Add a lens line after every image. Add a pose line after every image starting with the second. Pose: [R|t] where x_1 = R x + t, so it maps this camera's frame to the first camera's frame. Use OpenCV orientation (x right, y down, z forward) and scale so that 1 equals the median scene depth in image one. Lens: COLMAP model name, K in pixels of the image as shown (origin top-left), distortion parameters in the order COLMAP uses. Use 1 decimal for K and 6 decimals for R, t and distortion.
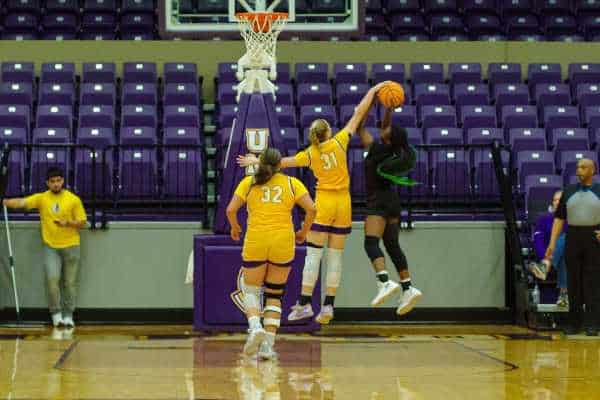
lens RADIAL K [[1897.3, 0, 299.2], [0, 1897.3, 202.2], [0, 0, 1]] dist [-0.438802, 0.000000]
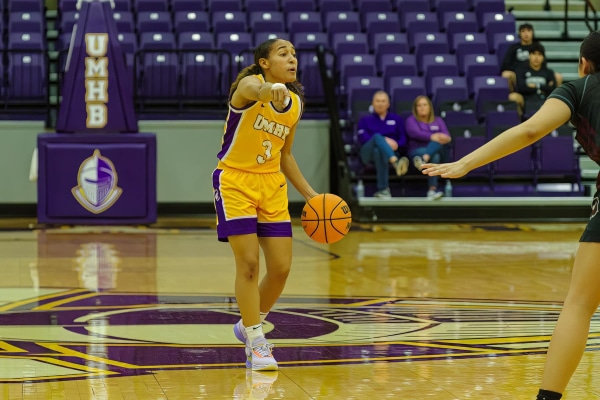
lens RADIAL K [[2943.2, 0, 300.4], [0, 2943.2, 199.2], [0, 0, 1]] dist [-0.195251, 0.000000]
pose [[0.999349, -0.002396, 0.035985, 0.032890], [0.001460, 0.999660, 0.026016, 0.011240], [-0.036036, -0.025946, 0.999014, -0.663021]]
